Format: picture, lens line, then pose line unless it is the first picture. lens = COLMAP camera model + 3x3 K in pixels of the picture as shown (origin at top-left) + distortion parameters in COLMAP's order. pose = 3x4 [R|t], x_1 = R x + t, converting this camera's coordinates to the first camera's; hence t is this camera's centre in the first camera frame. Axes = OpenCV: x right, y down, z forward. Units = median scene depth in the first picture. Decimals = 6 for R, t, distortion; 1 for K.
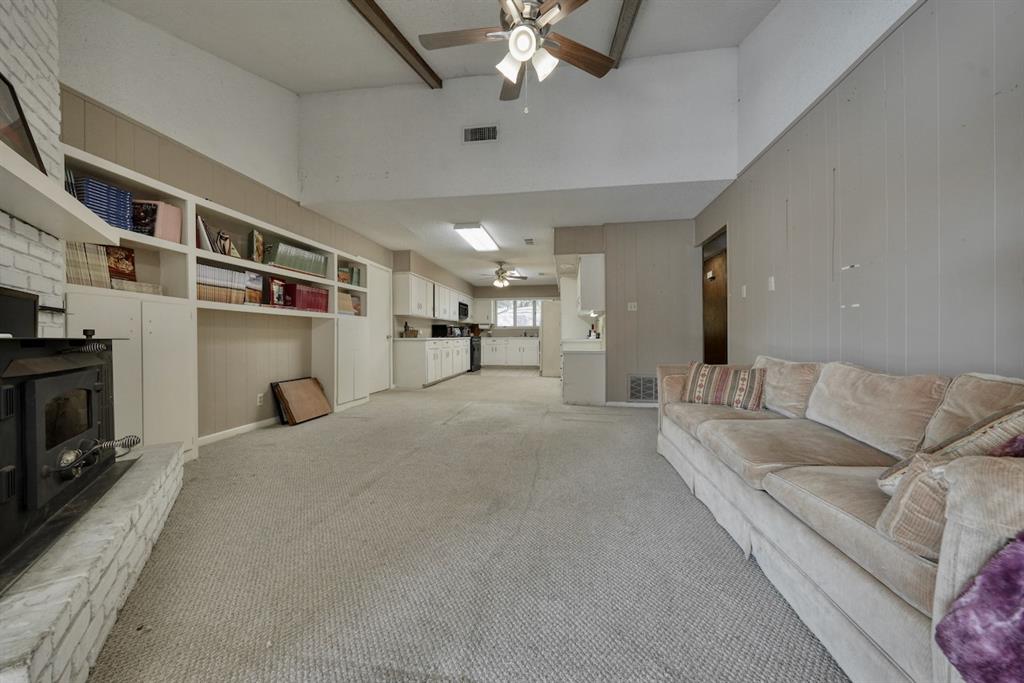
lens RADIAL K [[345.6, 0, 514.7], [0, 345.6, 339.0], [0, 0, 1]] dist [-0.003892, 0.000240]
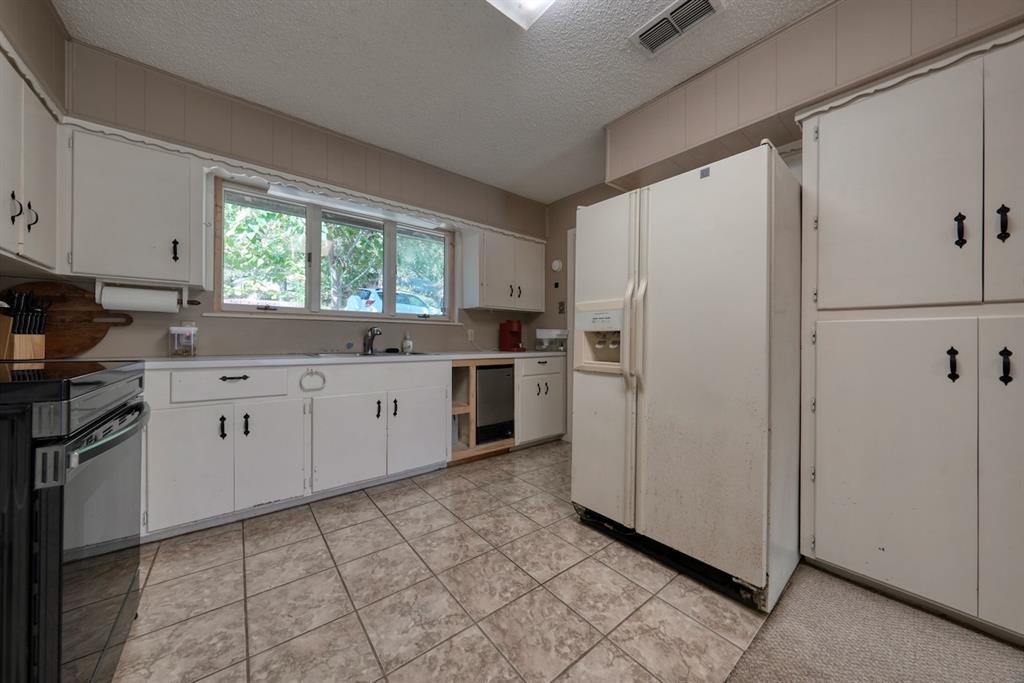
lens RADIAL K [[345.6, 0, 513.7], [0, 345.6, 339.4], [0, 0, 1]] dist [-0.003892, 0.000240]
pose [[0.667402, 0.005498, 0.744677, -0.098213], [0.001303, 0.999963, -0.008550, -0.014081], [-0.744697, 0.006677, 0.667370, 0.788181]]
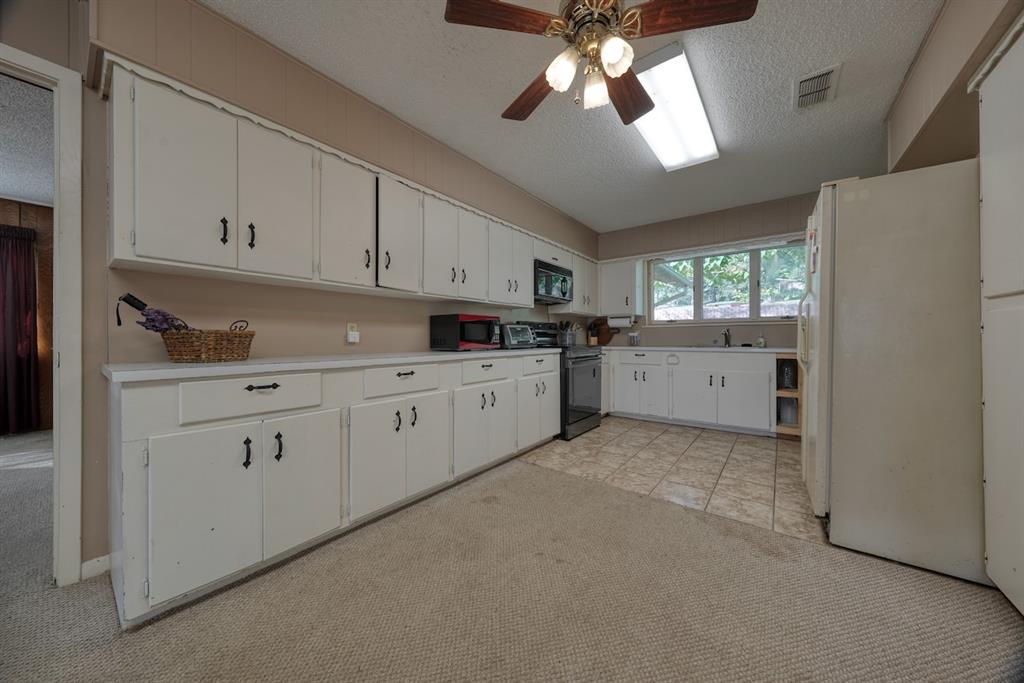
lens RADIAL K [[345.6, 0, 514.0], [0, 345.6, 340.6], [0, 0, 1]] dist [-0.003892, 0.000240]
pose [[0.876410, -0.001379, -0.481564, 0.007142], [-0.001240, 0.999986, -0.005120, -0.010530], [0.481565, 0.005084, 0.876396, 0.580956]]
